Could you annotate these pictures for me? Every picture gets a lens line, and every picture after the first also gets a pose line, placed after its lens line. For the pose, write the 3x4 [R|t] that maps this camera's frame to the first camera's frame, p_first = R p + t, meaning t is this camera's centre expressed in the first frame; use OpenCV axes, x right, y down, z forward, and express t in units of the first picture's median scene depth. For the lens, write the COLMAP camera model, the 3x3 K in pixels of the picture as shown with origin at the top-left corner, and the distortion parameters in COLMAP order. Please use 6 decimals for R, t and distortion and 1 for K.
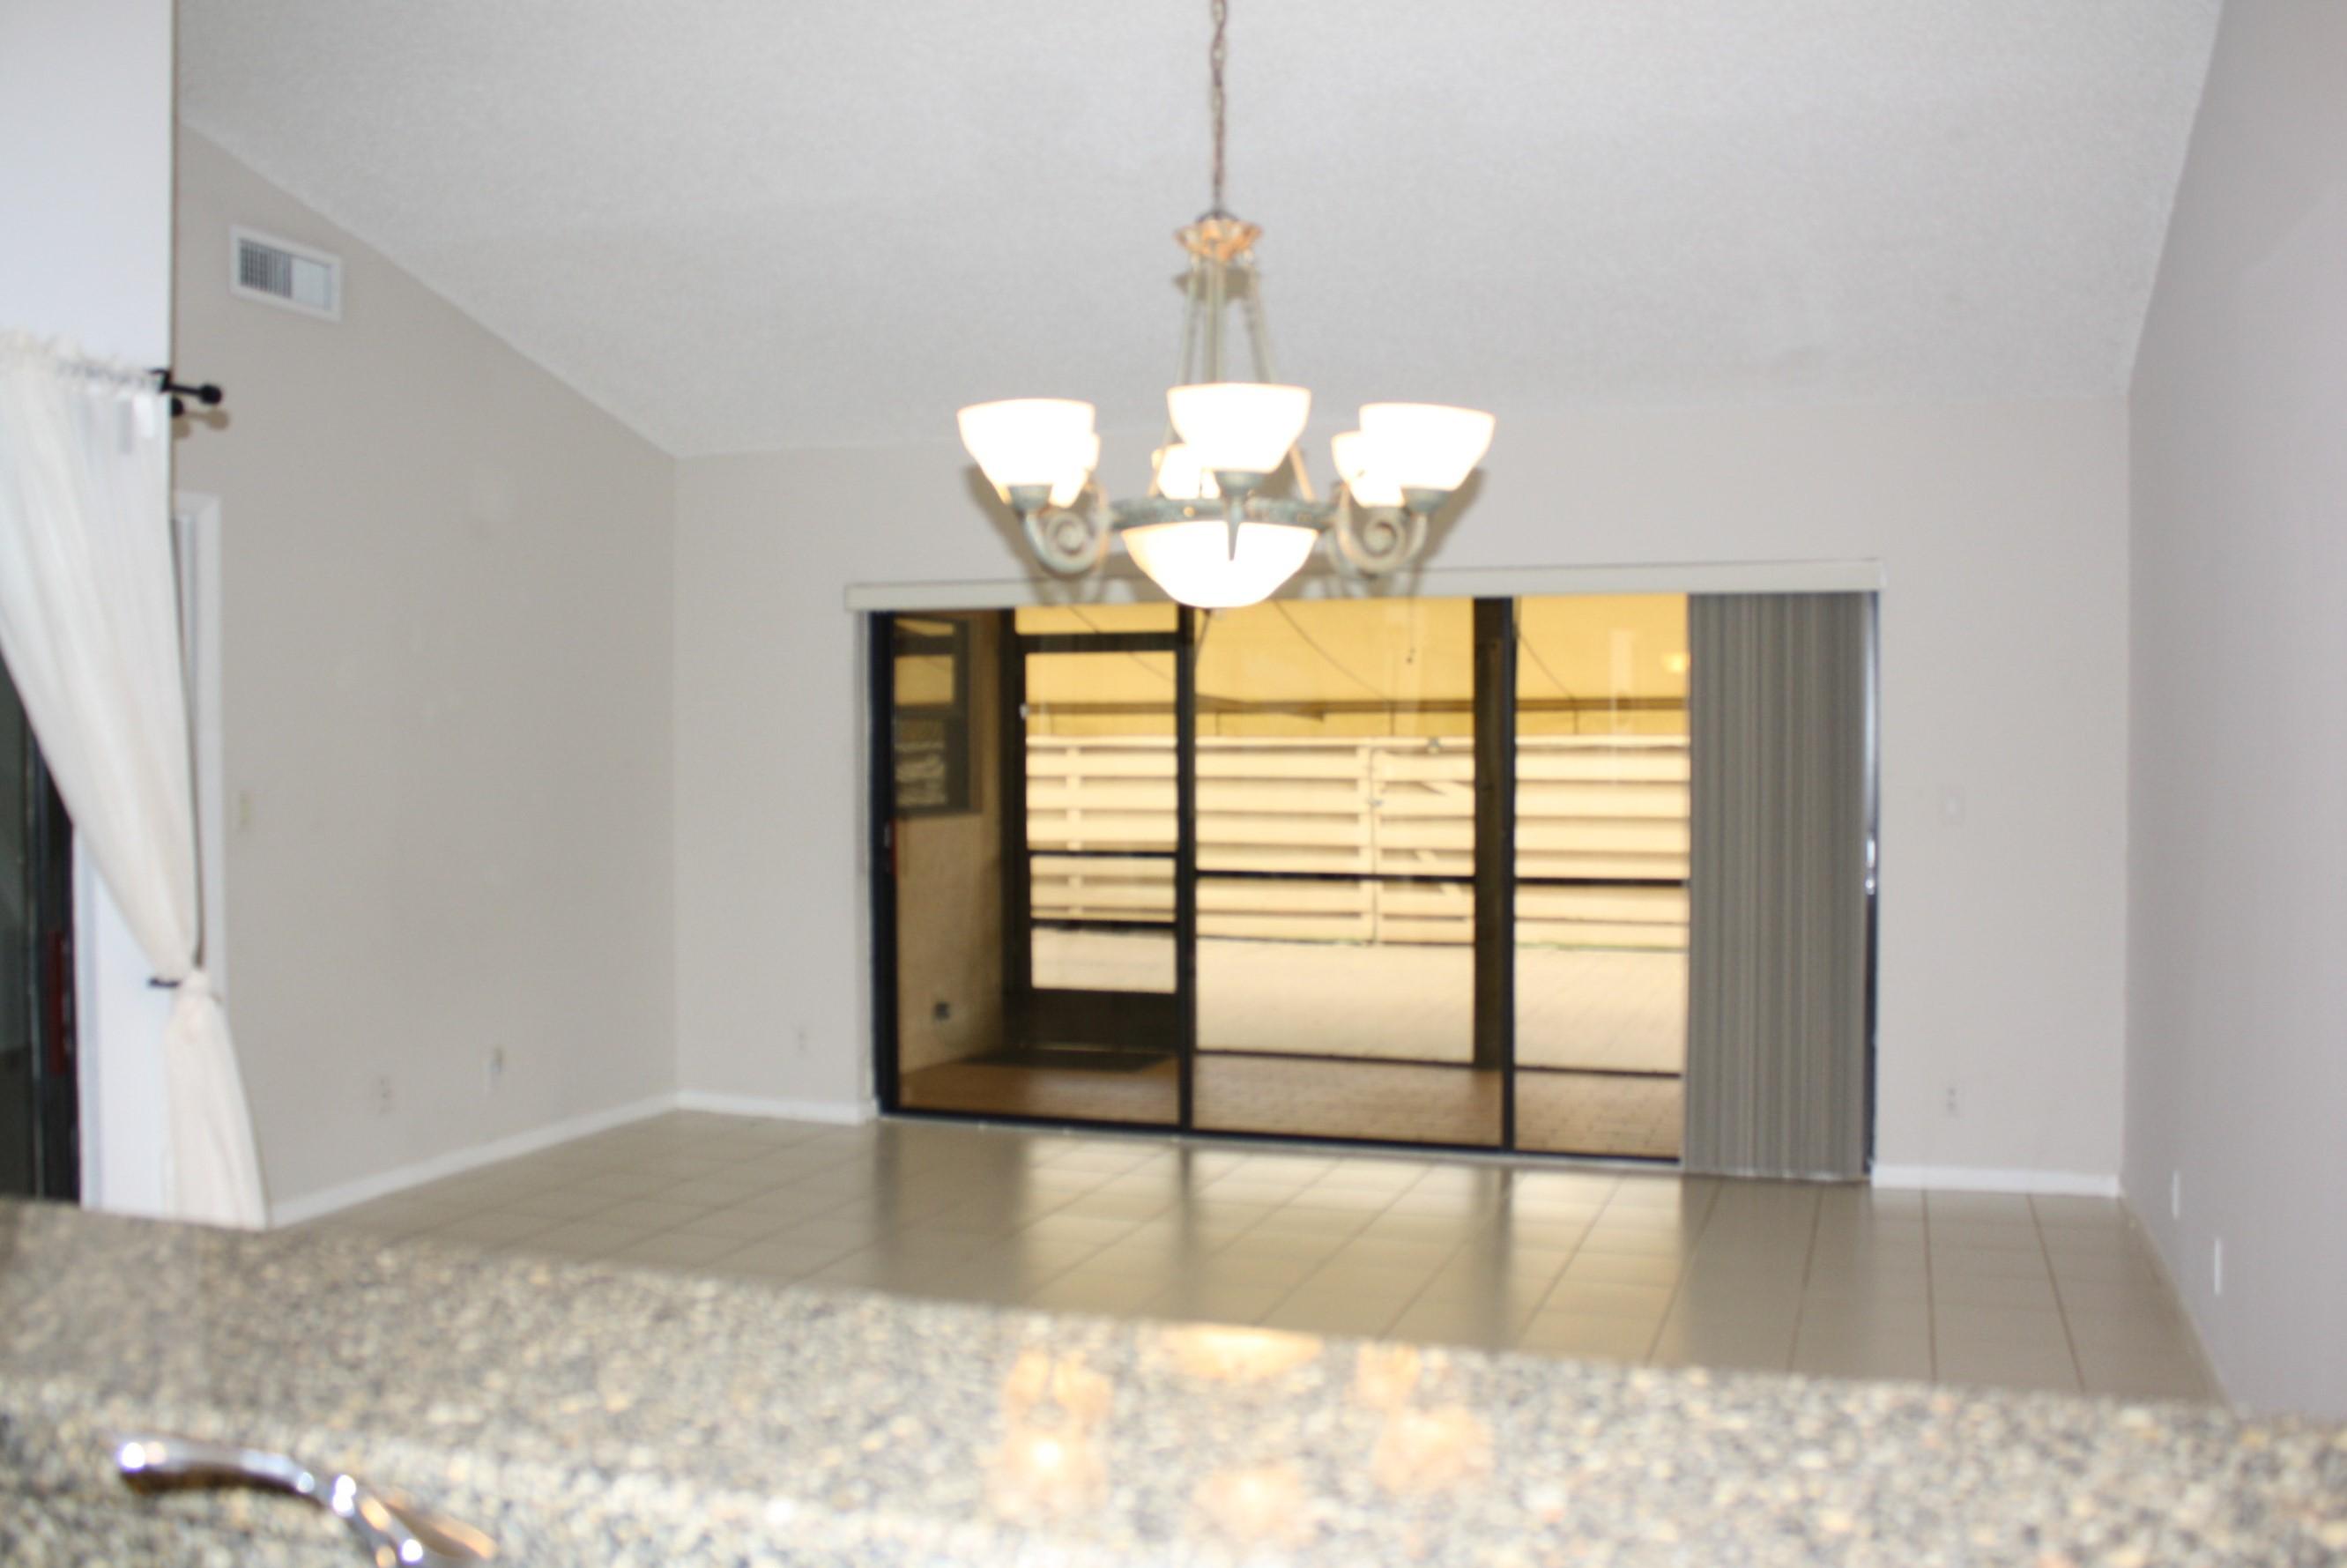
lens RADIAL K [[2100.6, 0, 1173.5], [0, 2100.6, 784.0], [0, 0, 1]] dist [-0.173512, 0.149138]
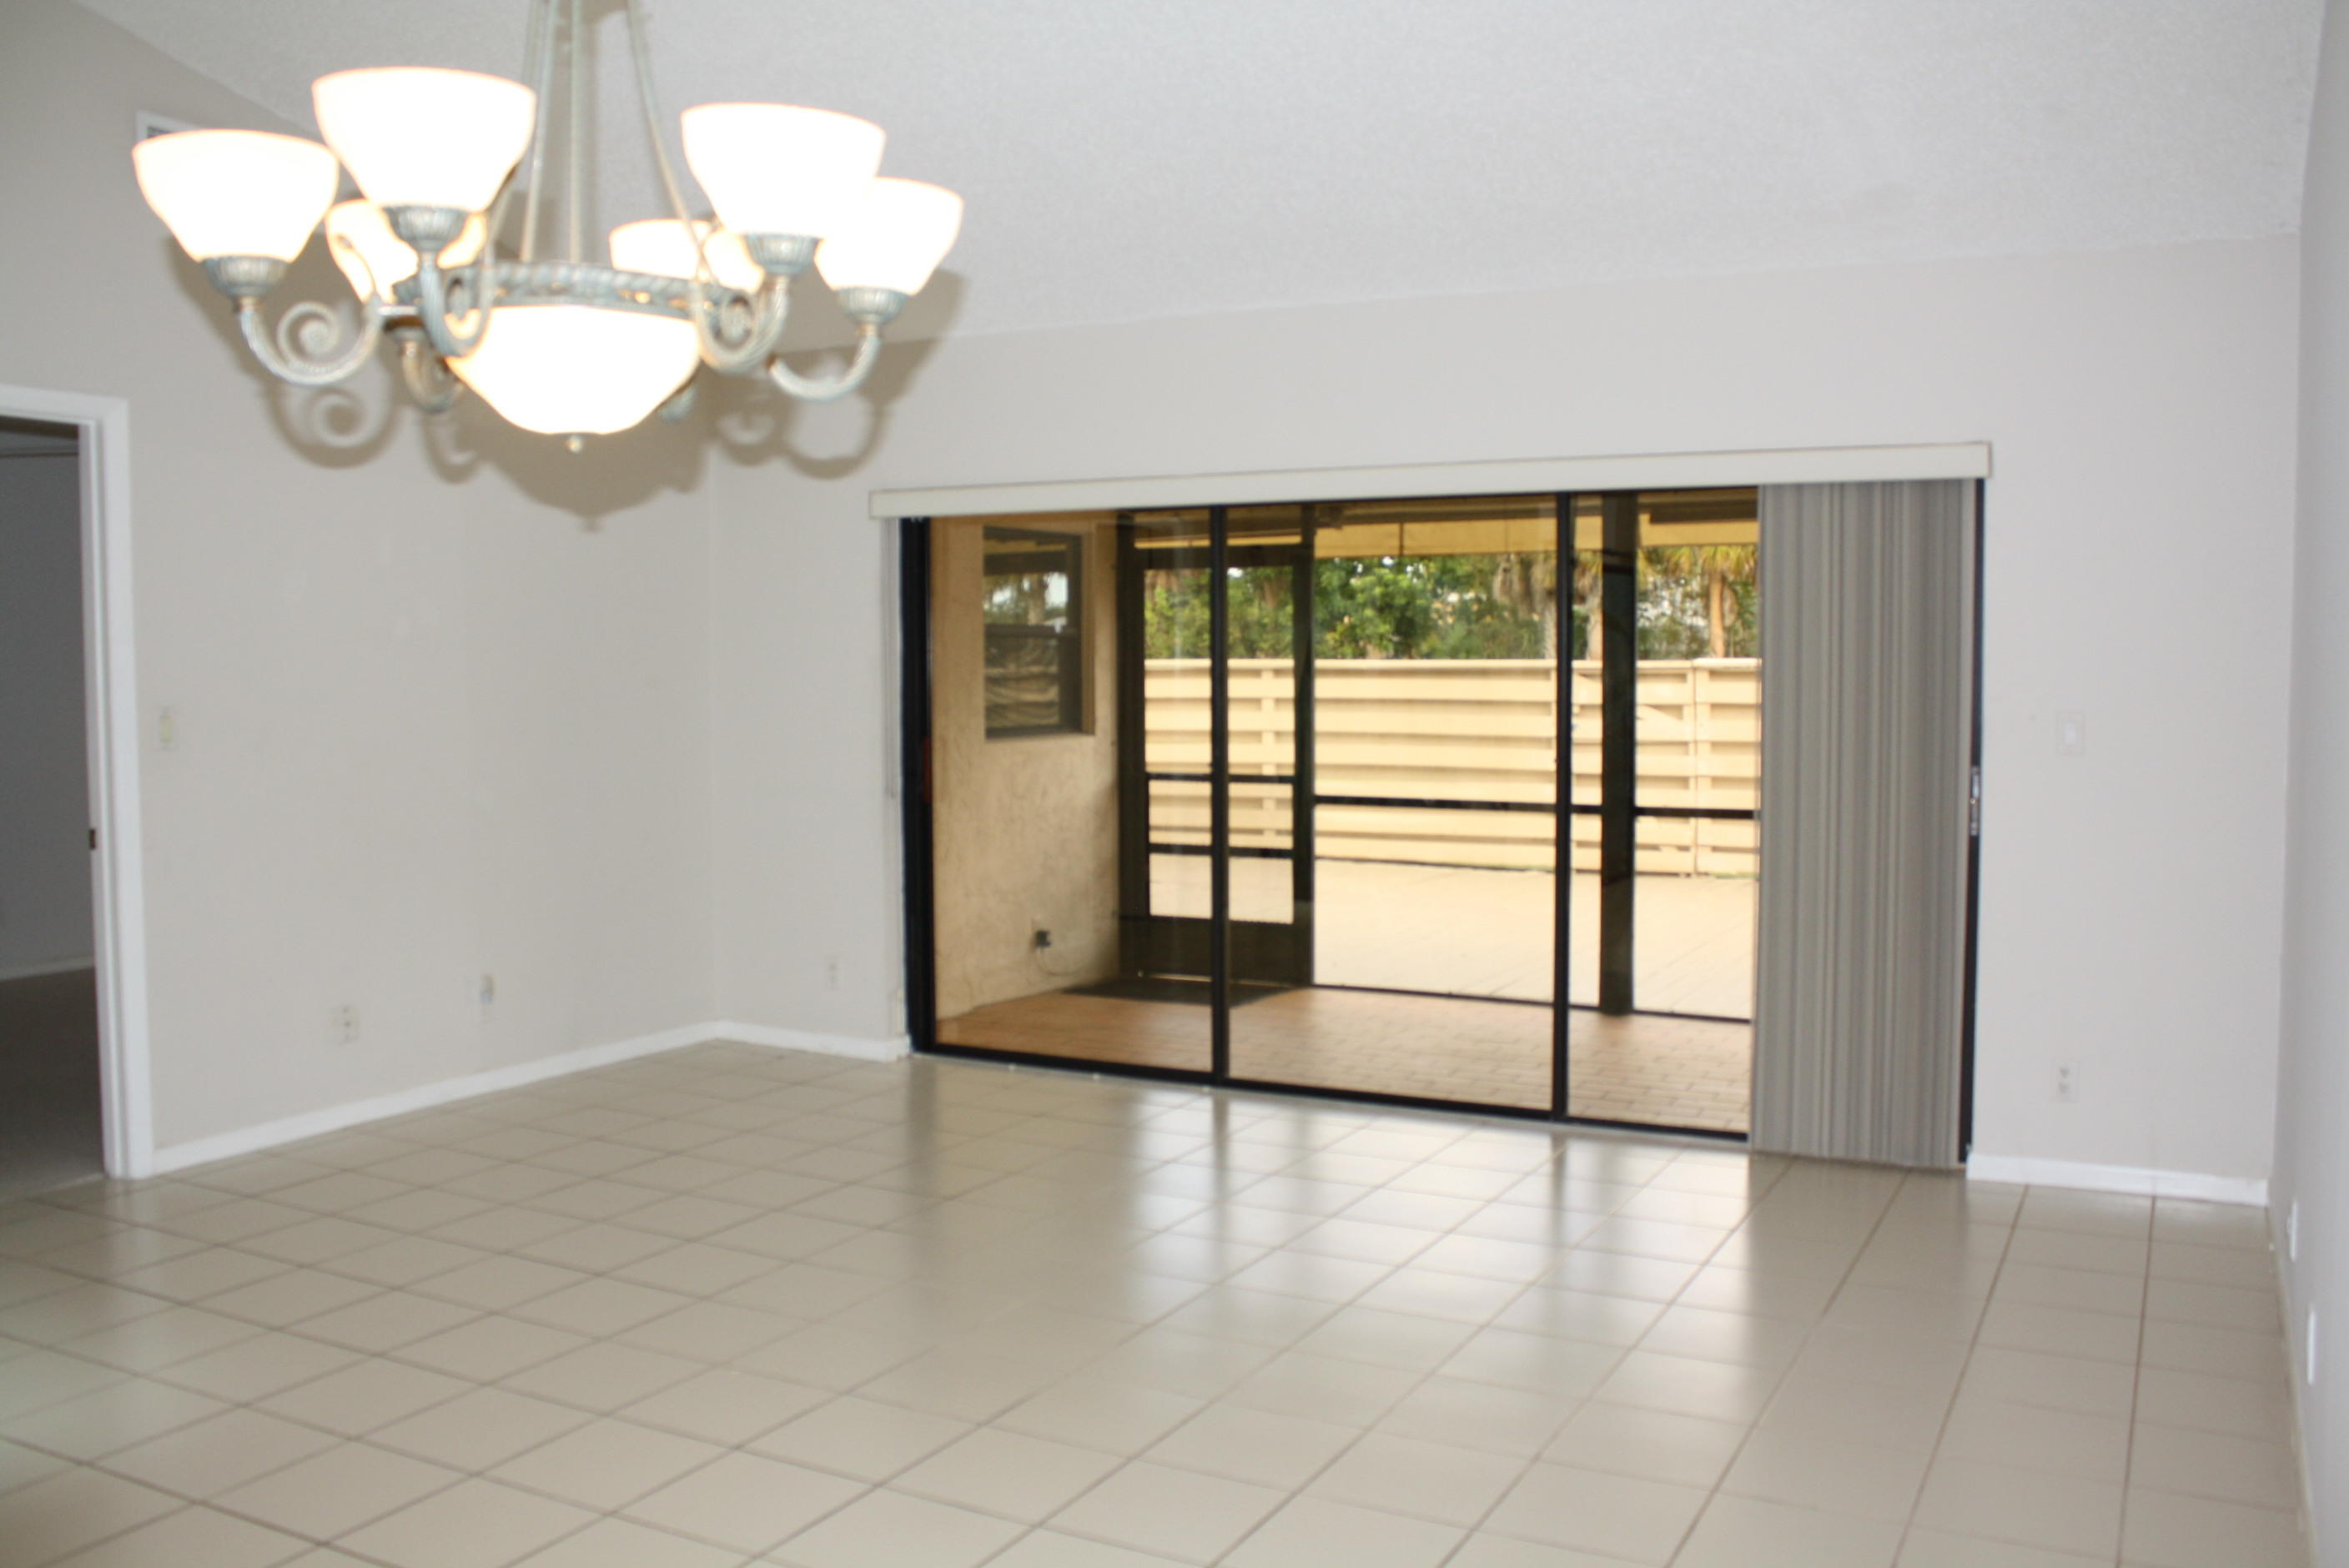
lens RADIAL K [[2000.8, 0, 1174.6], [0, 2000.8, 757.3], [0, 0, 1]] dist [-0.140947, 0.111515]
pose [[0.988706, 0.005811, -0.149755, 0.111469], [-0.002223, 0.999707, 0.024114, 0.002803], [0.149851, -0.023509, 0.988429, 0.128132]]
